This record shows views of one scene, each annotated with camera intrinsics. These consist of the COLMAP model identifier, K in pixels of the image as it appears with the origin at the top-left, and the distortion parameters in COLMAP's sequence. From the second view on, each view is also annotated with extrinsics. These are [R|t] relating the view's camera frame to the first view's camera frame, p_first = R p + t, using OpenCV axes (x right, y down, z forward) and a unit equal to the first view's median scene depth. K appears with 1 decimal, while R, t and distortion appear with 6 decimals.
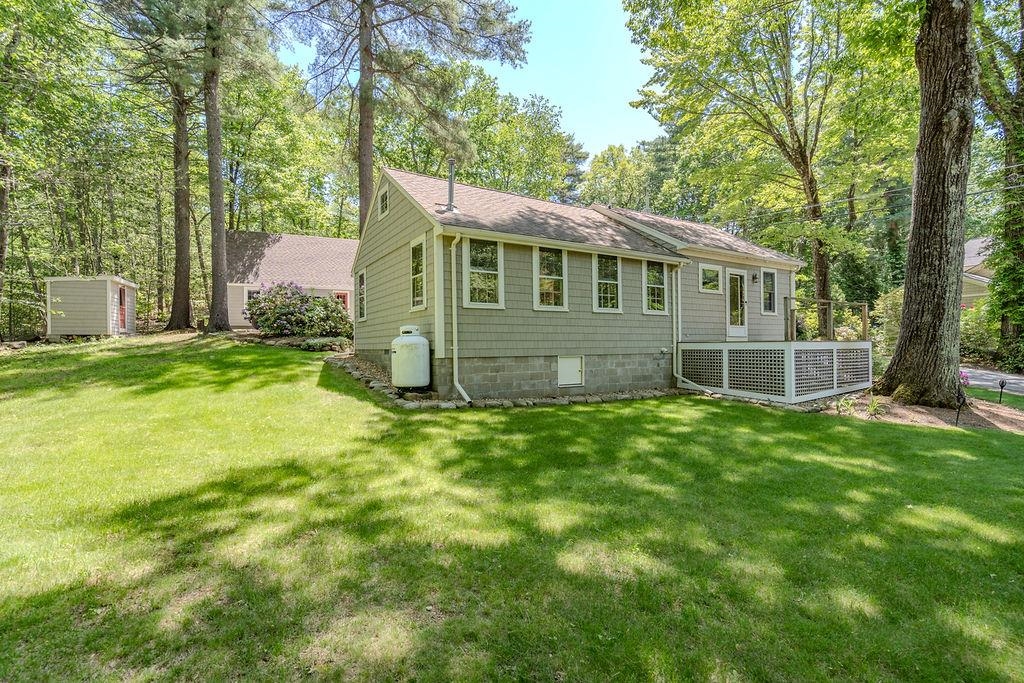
lens RADIAL K [[469.0, 0, 511.6], [0, 469.0, 344.0], [0, 0, 1]] dist [-0.002017, 0.000123]
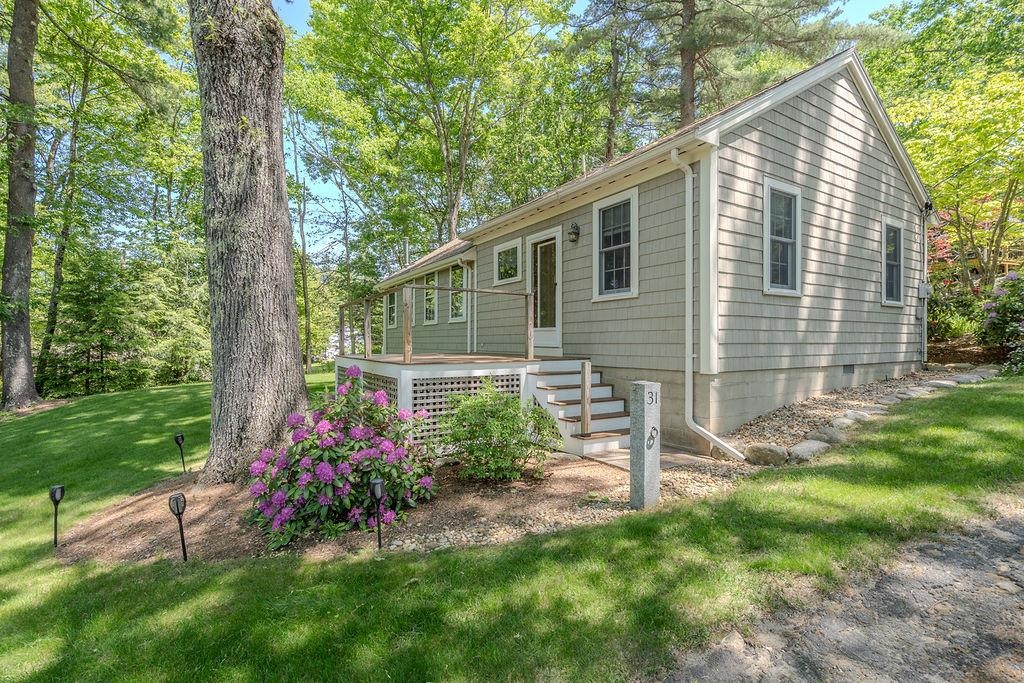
lens RADIAL K [[469.0, 0, 511.6], [0, 469.0, 344.0], [0, 0, 1]] dist [-0.002017, 0.000123]
pose [[-0.000317, 0.013075, -0.999914, 1.311139], [0.002630, 0.999911, 0.013074, -0.032814], [0.999996, -0.002625, -0.000351, 1.178169]]
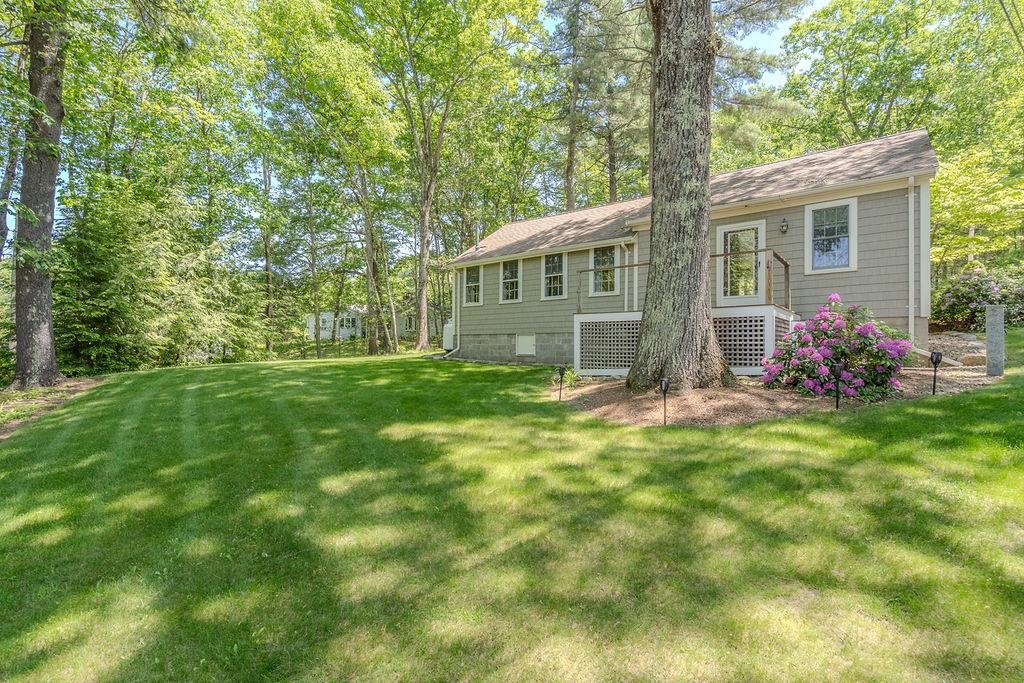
lens RADIAL K [[469.0, 0, 511.6], [0, 469.0, 344.0], [0, 0, 1]] dist [-0.002017, 0.000123]
pose [[0.324164, -0.003688, -0.945994, 1.339737], [-0.010147, 0.999921, -0.007375, 0.061513], [0.945946, 0.011990, 0.324101, 0.479661]]
